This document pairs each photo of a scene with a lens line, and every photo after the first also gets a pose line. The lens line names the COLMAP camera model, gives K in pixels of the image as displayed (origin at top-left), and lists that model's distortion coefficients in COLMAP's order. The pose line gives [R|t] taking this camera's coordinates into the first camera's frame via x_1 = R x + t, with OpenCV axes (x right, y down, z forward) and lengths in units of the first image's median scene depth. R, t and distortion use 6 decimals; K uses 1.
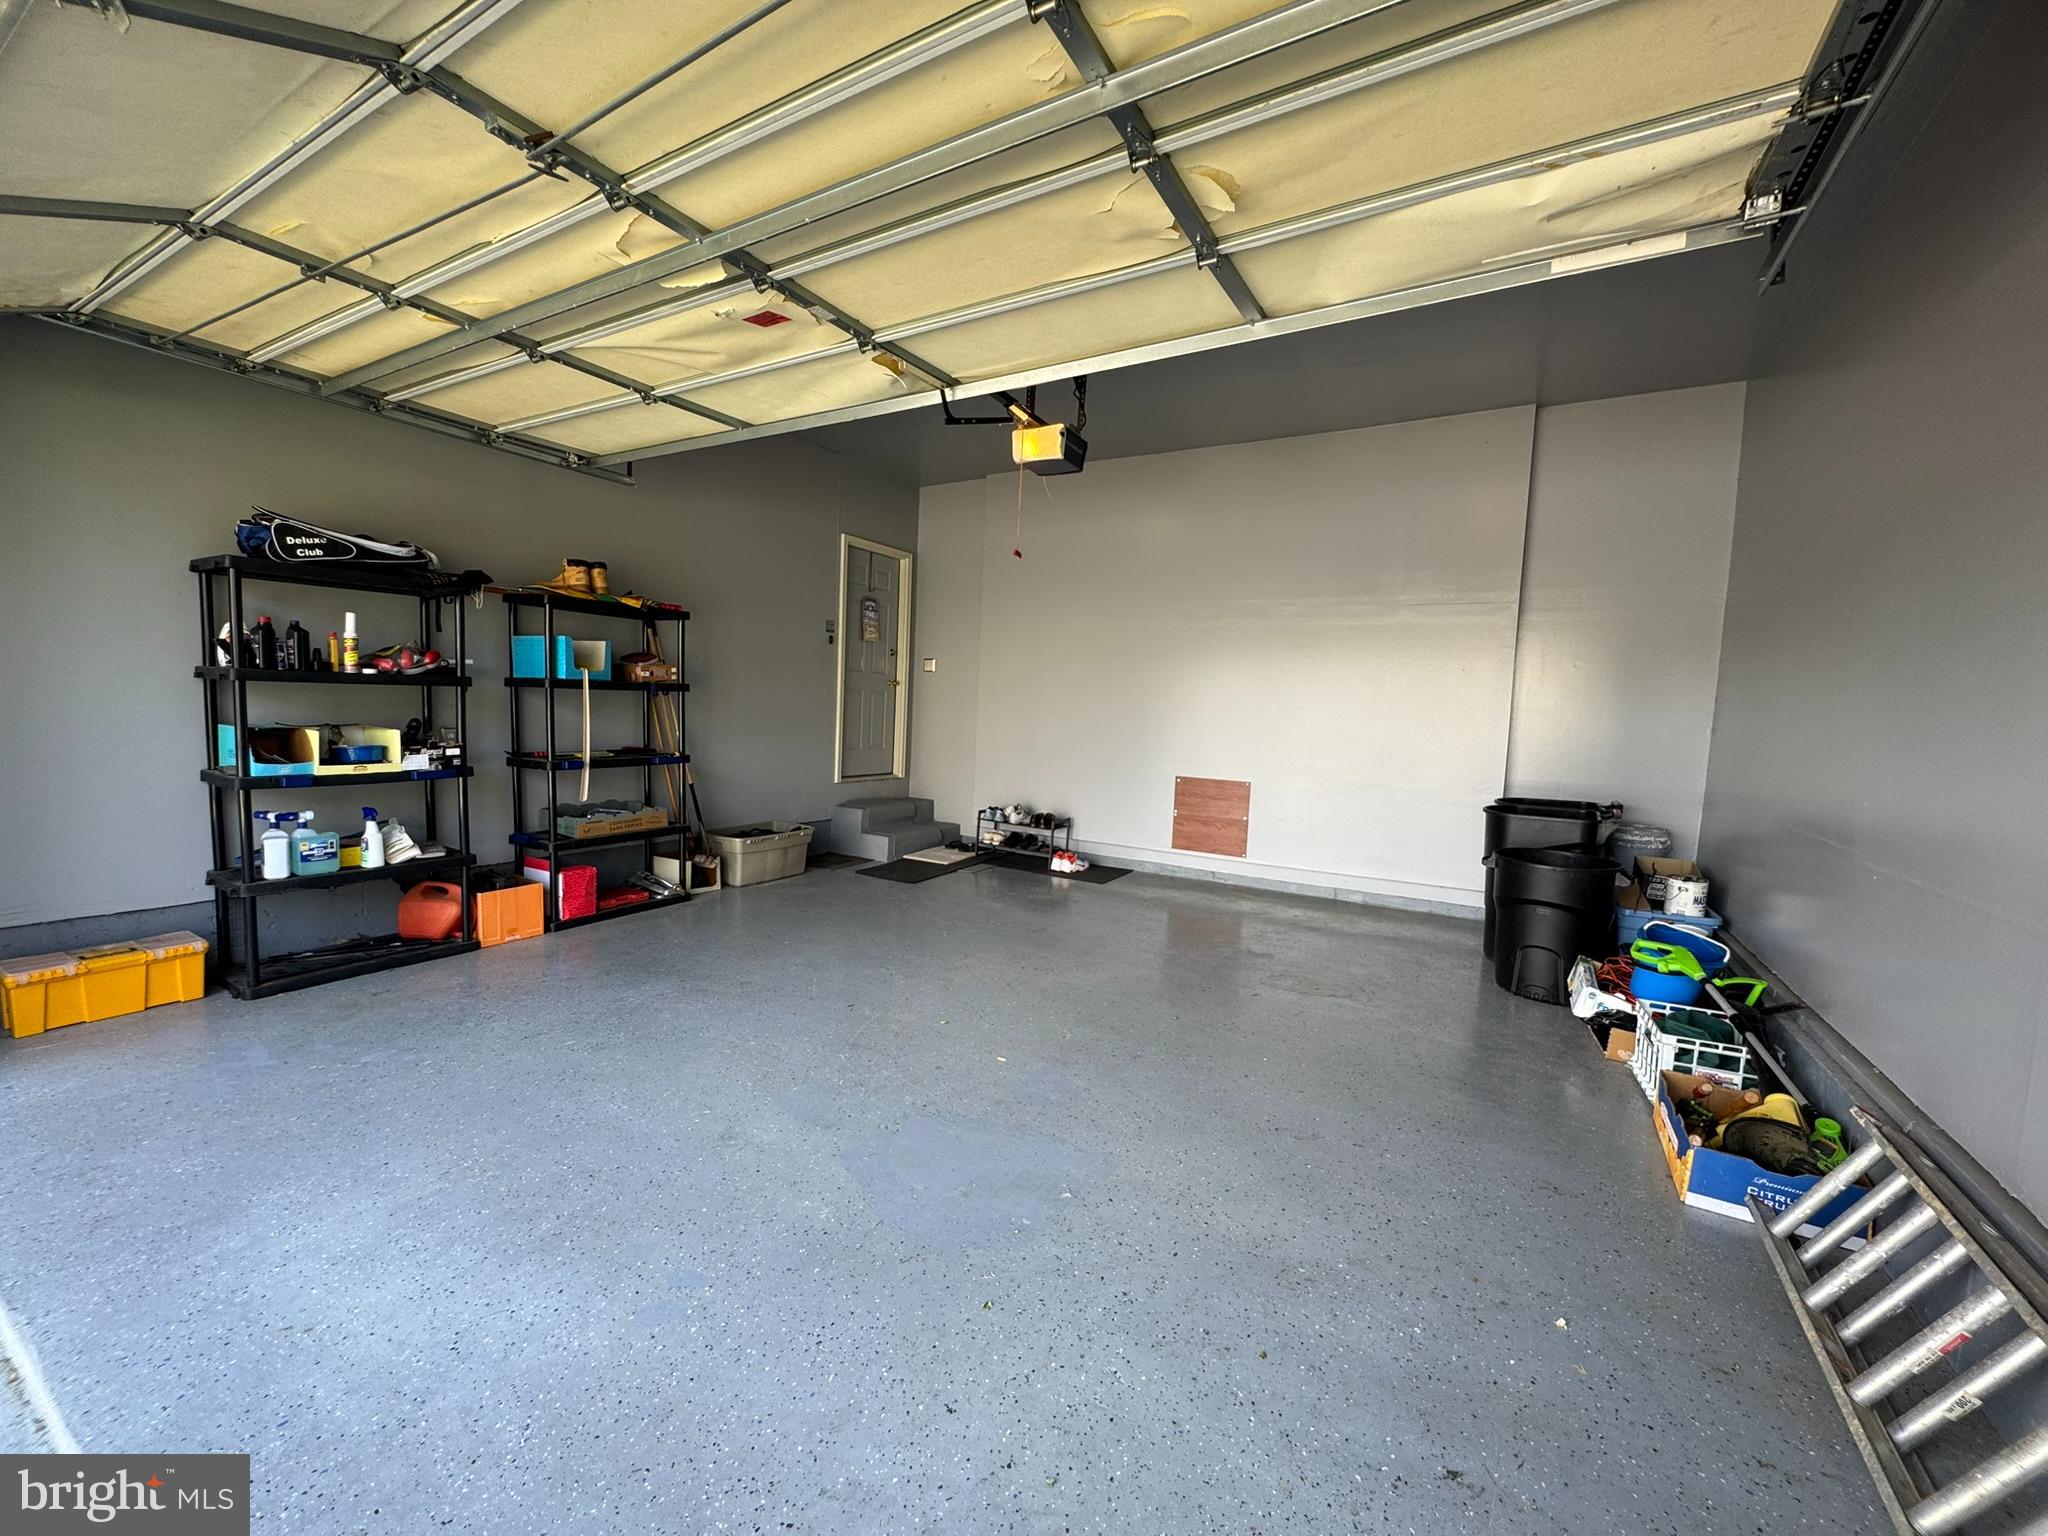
lens RADIAL K [[819.5, 0, 1024.0], [0, 819.5, 768.0], [0, 0, 1]] dist [-0.000121, 0.000147]
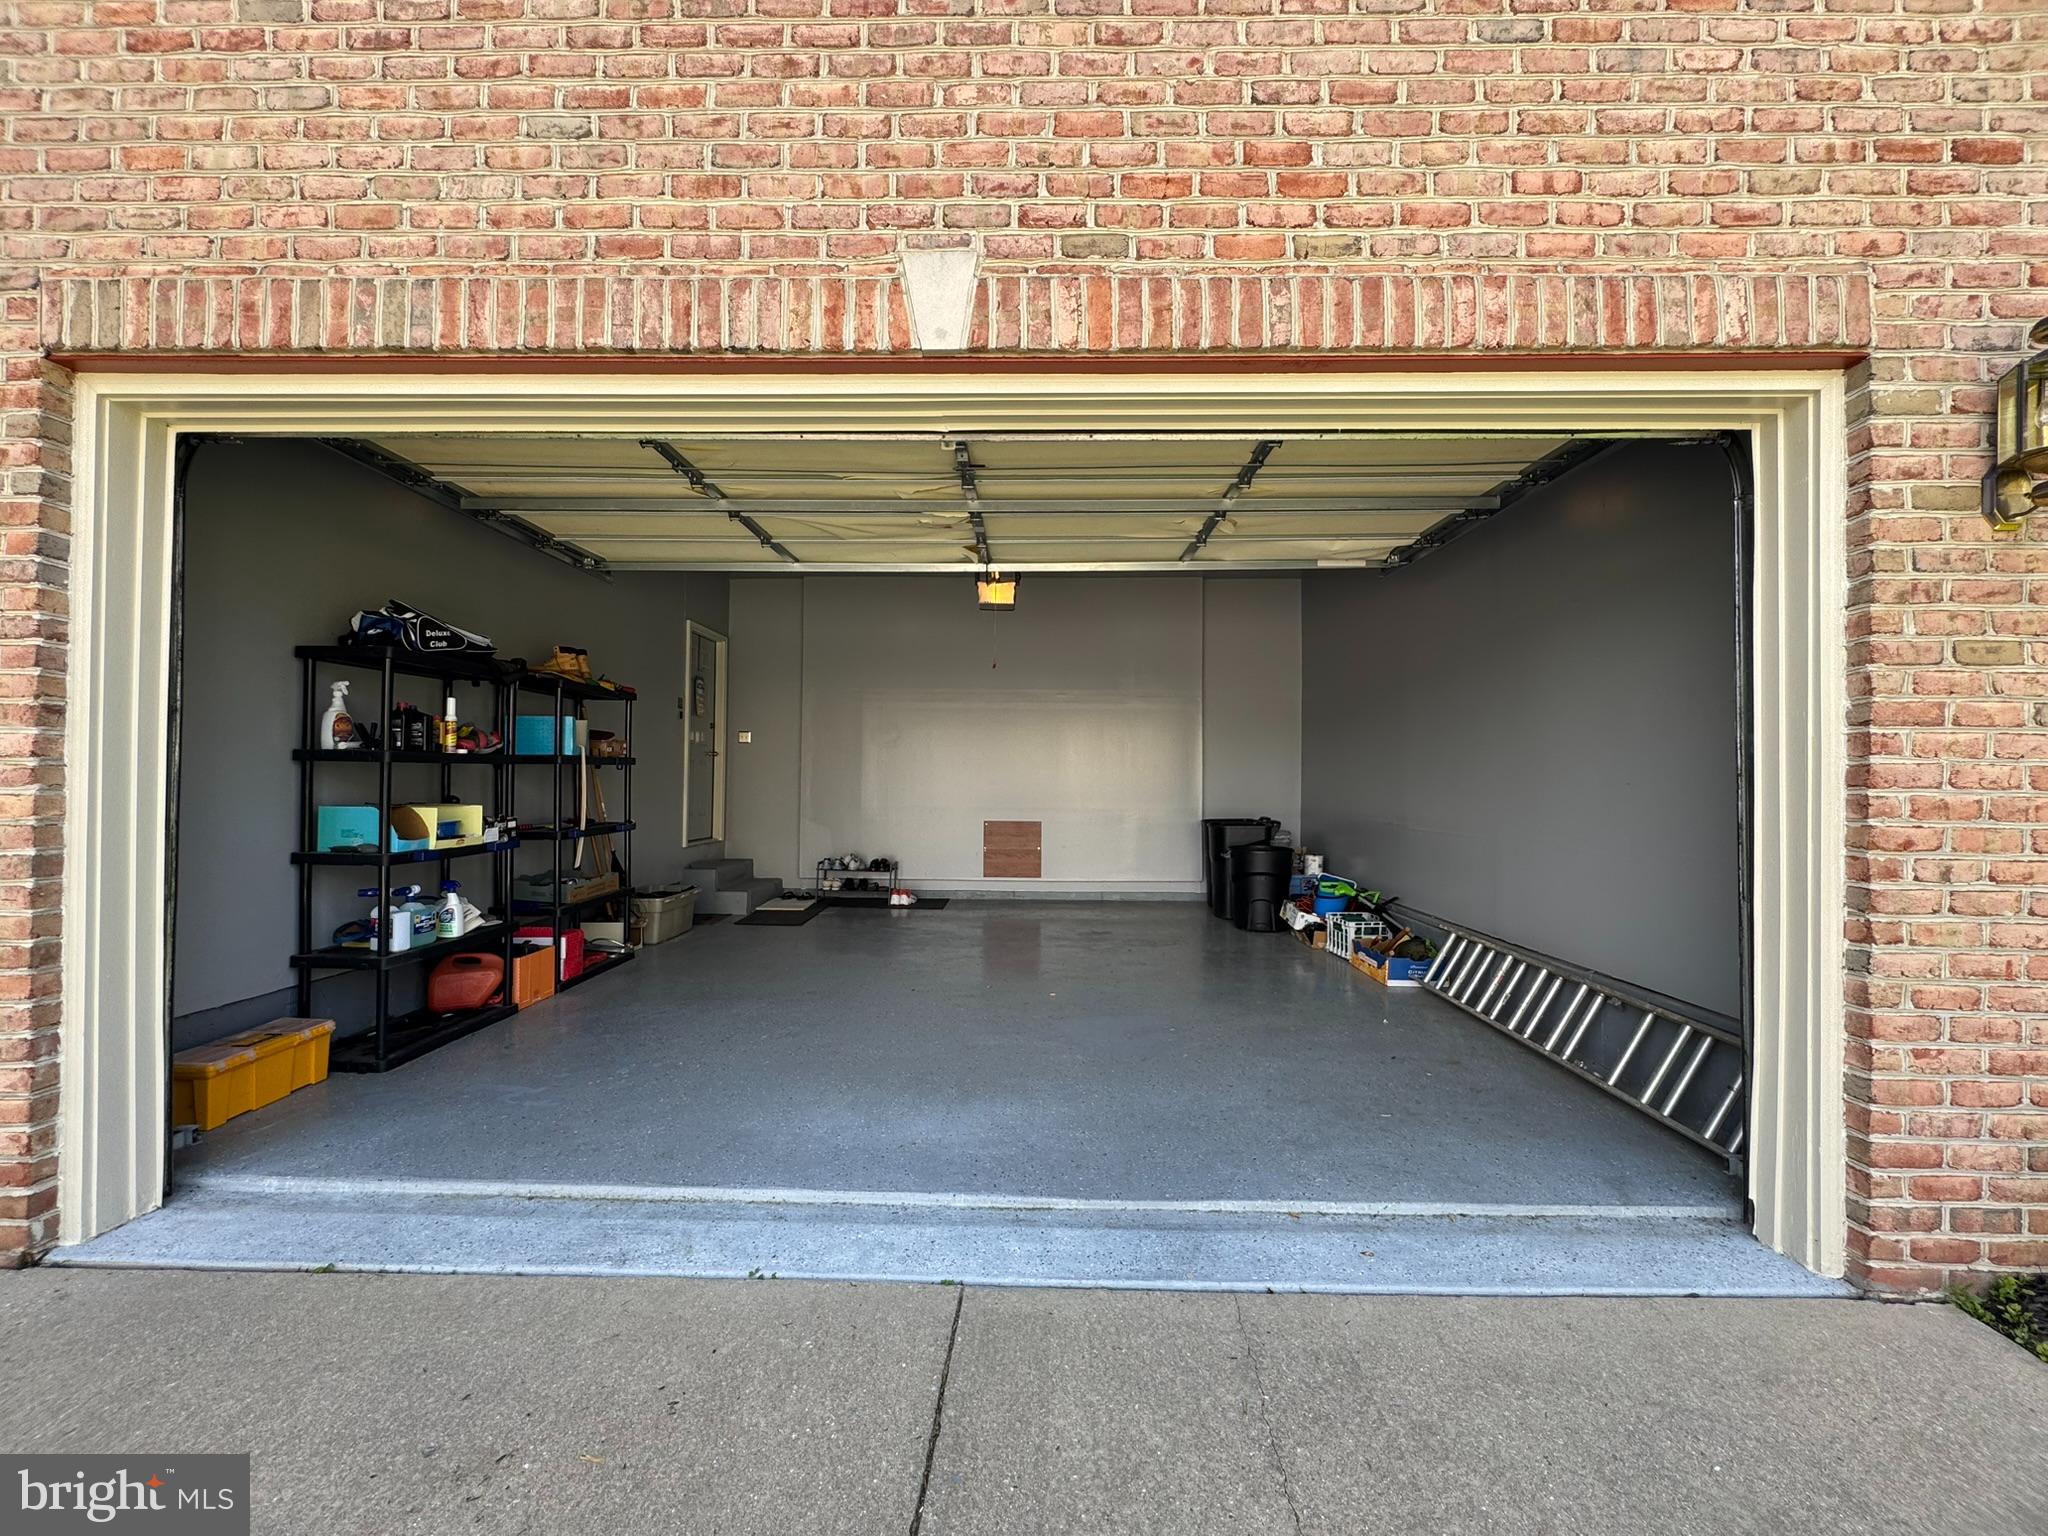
lens RADIAL K [[819.5, 0, 1024.0], [0, 819.5, 768.0], [0, 0, 1]] dist [-0.000121, 0.000147]
pose [[0.869889, -0.025679, 0.492578, -0.614832], [0.064292, 0.996027, -0.061613, 0.015445], [-0.489039, 0.085265, 0.868085, -0.261871]]
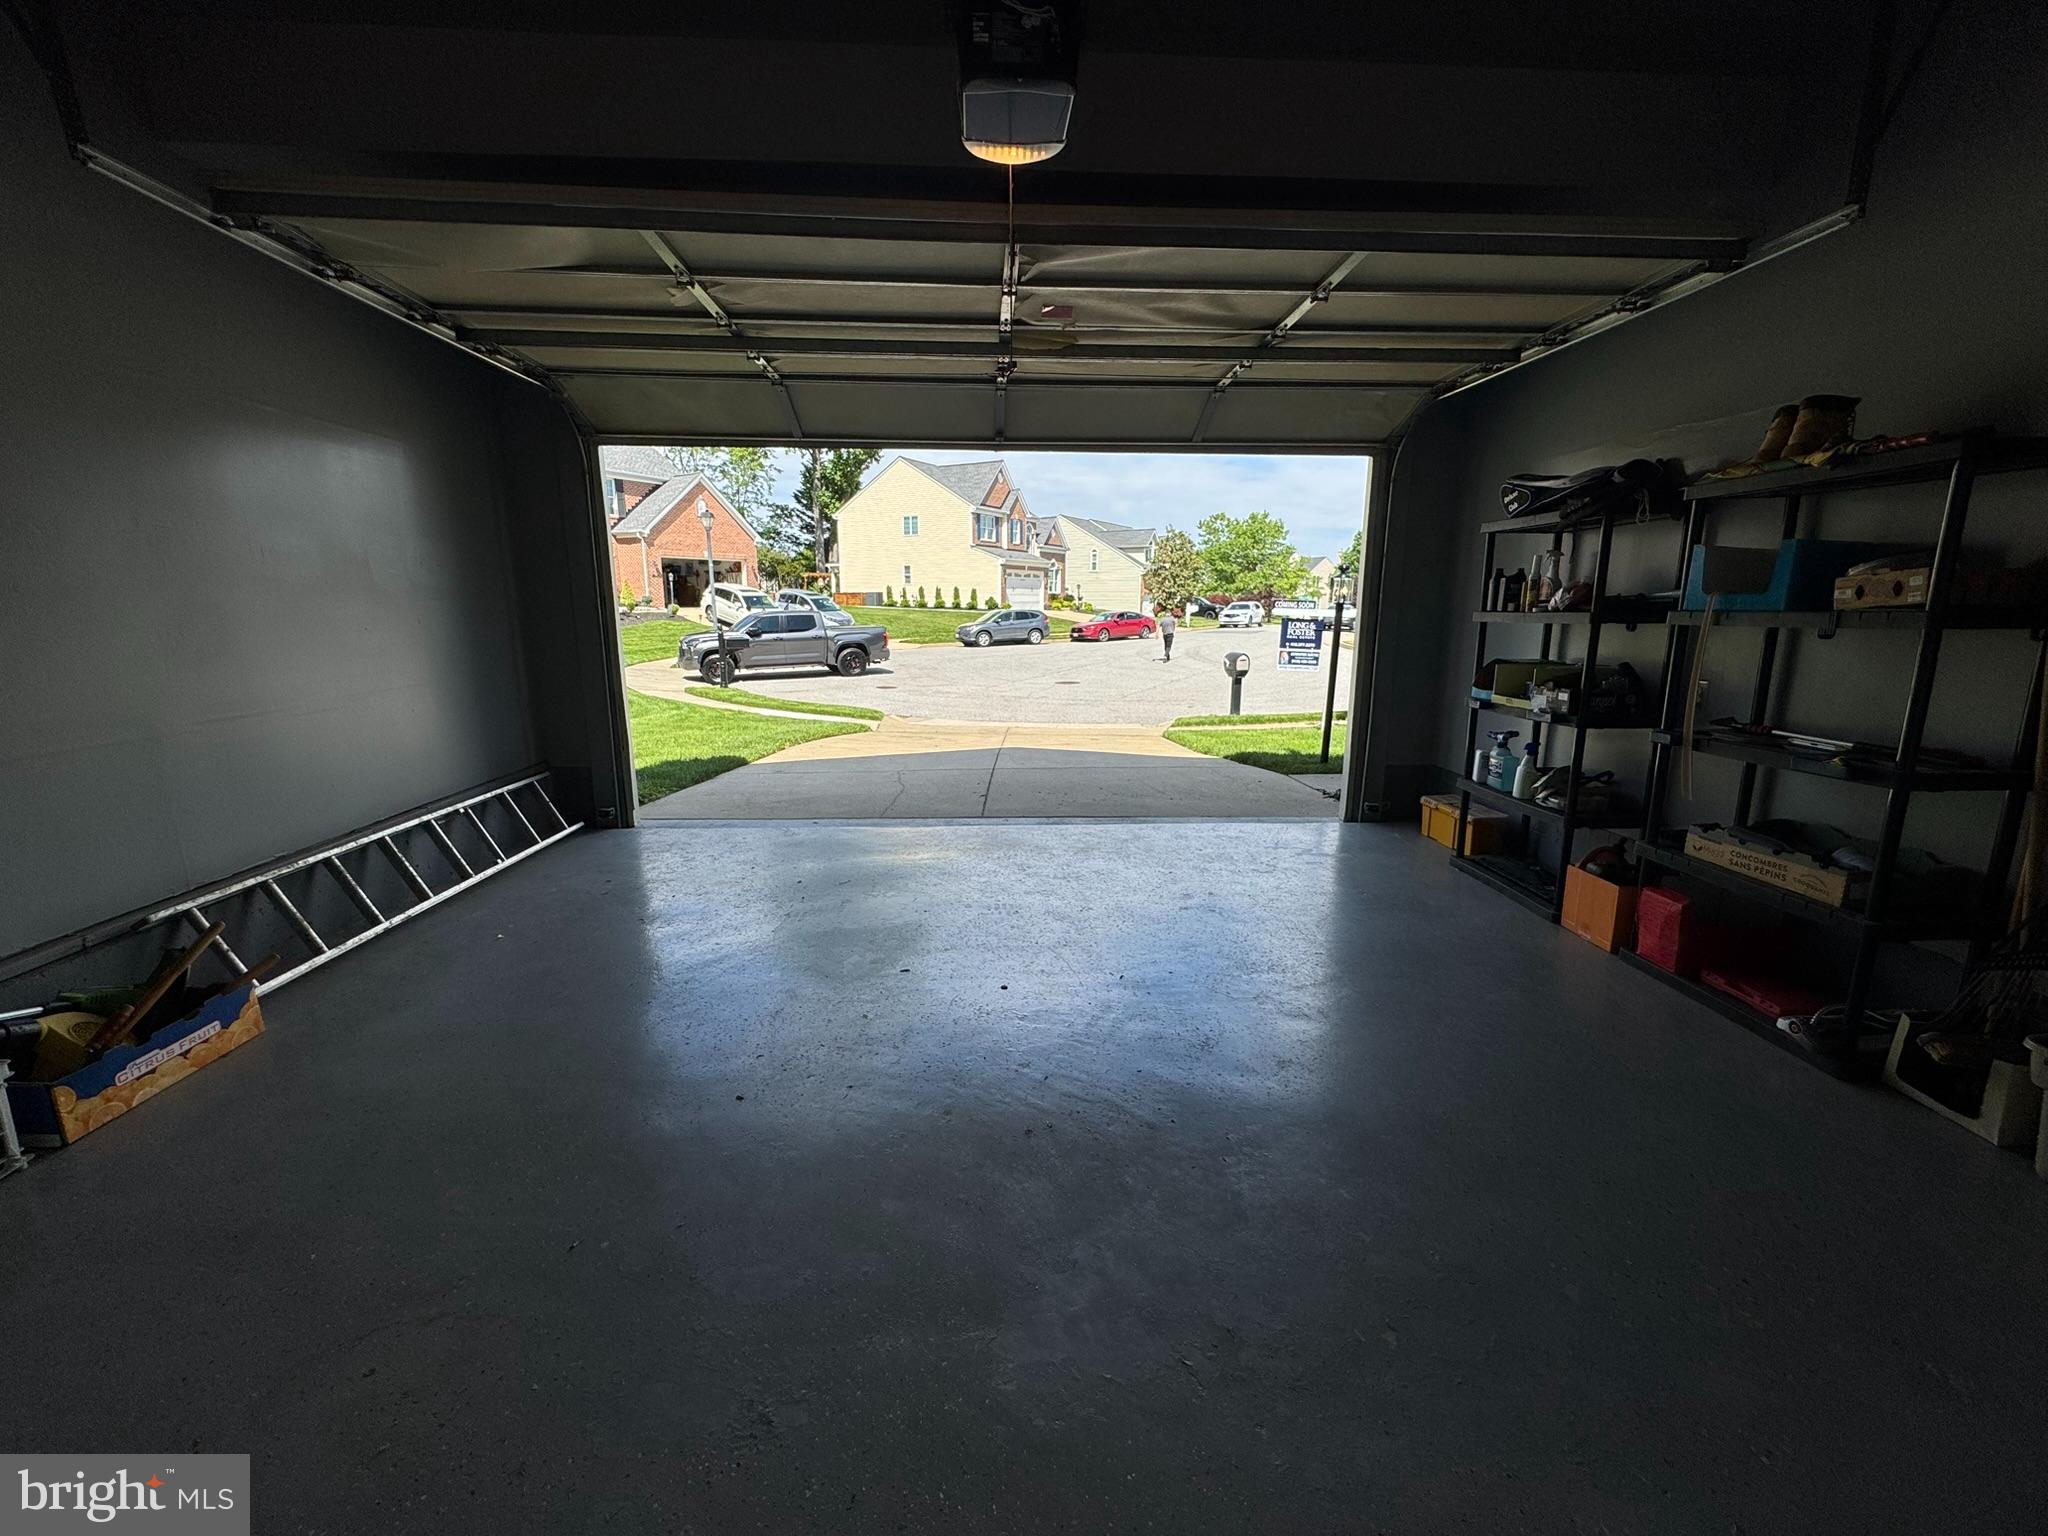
lens RADIAL K [[819.5, 0, 1024.0], [0, 819.5, 768.0], [0, 0, 1]] dist [-0.000121, 0.000147]
pose [[-0.837441, 0.067008, -0.542404, 0.285669], [-0.077278, 0.967966, 0.238894, -0.109025], [0.541036, 0.241976, -0.805436, 1.369734]]
